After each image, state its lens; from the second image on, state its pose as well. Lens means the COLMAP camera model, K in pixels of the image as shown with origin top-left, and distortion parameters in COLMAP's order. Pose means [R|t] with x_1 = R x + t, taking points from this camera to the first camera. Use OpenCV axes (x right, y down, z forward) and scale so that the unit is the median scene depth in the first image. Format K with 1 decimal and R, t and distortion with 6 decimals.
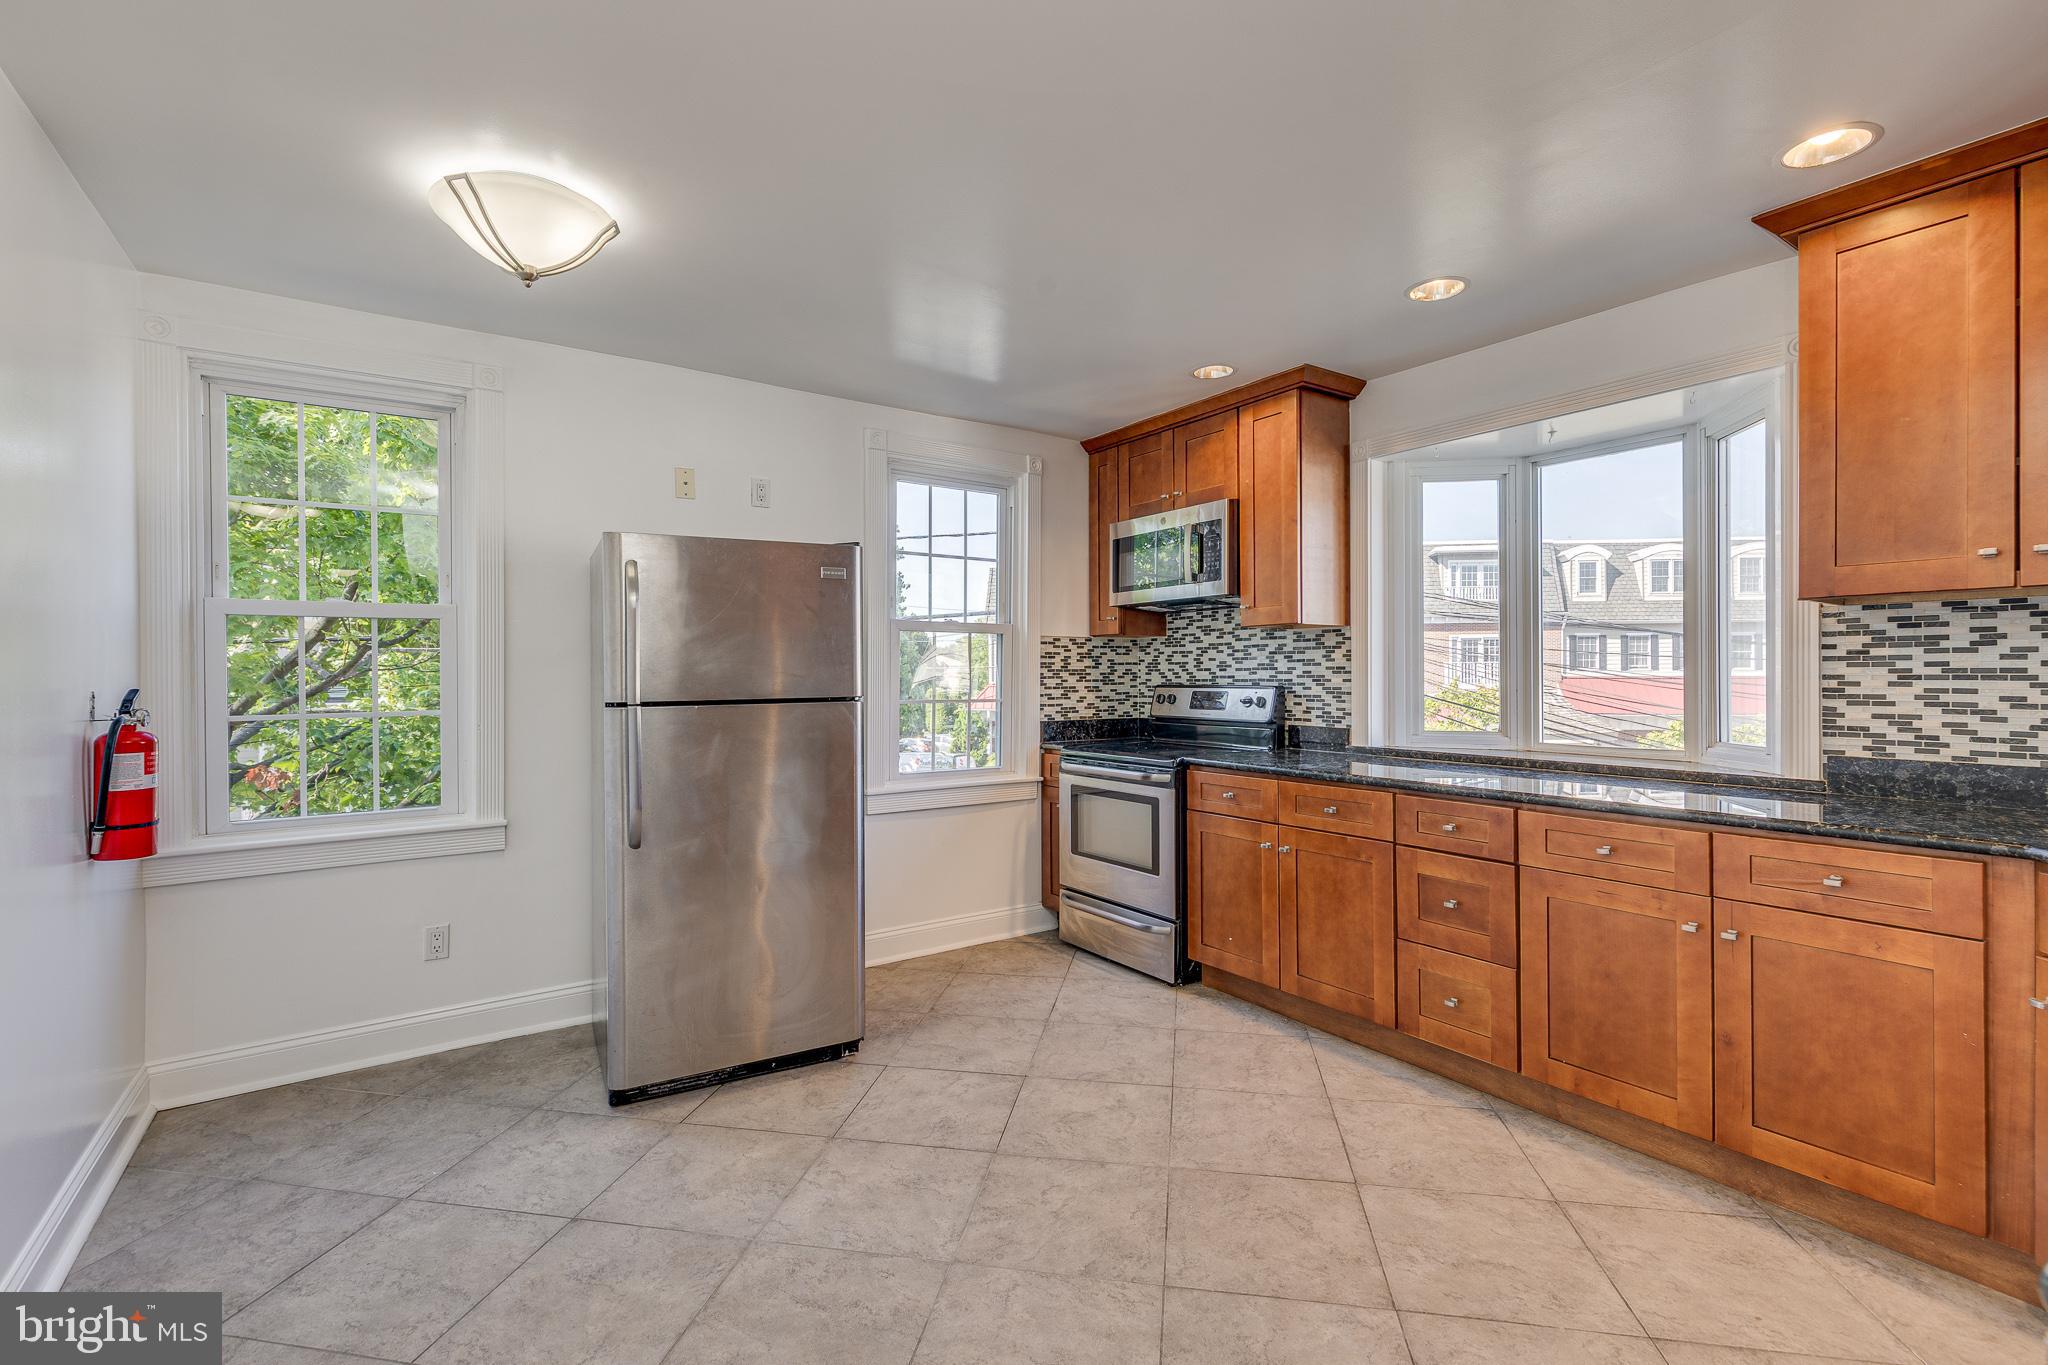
lens RADIAL K [[939.8, 0, 1030.0], [0, 939.8, 676.6], [0, 0, 1]] dist [0.010259, -0.002012]
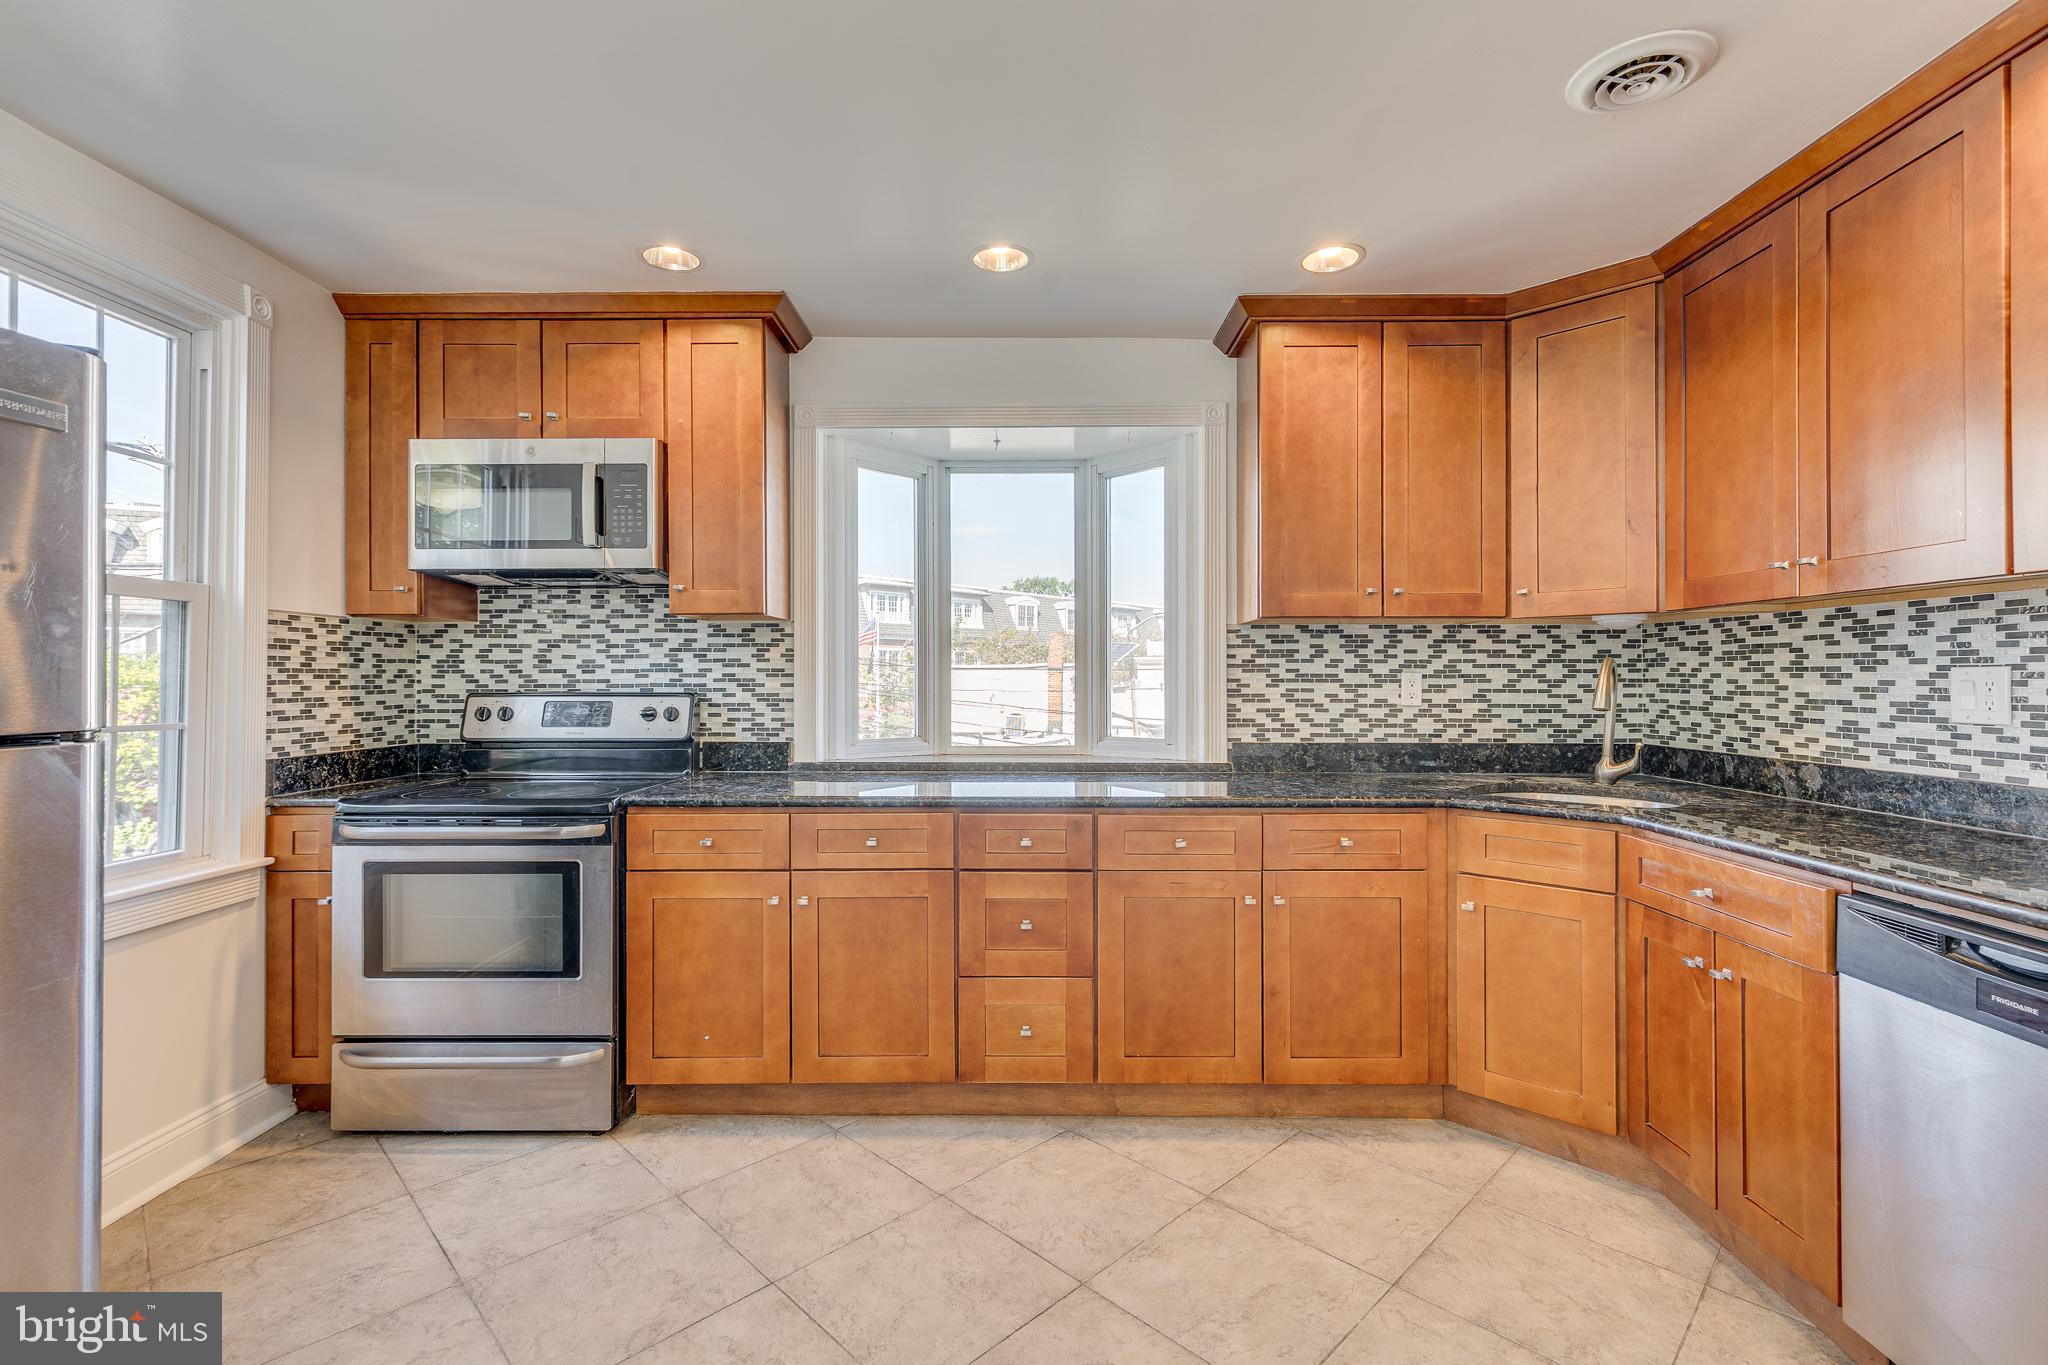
lens RADIAL K [[939.8, 0, 1027.0], [0, 939.8, 675.5], [0, 0, 1]] dist [0.010259, -0.002012]
pose [[0.568492, 0.003980, 0.822679, -0.261527], [0.001050, 0.999984, -0.005563, 0.000578], [-0.822688, 0.004026, 0.568479, 0.391220]]
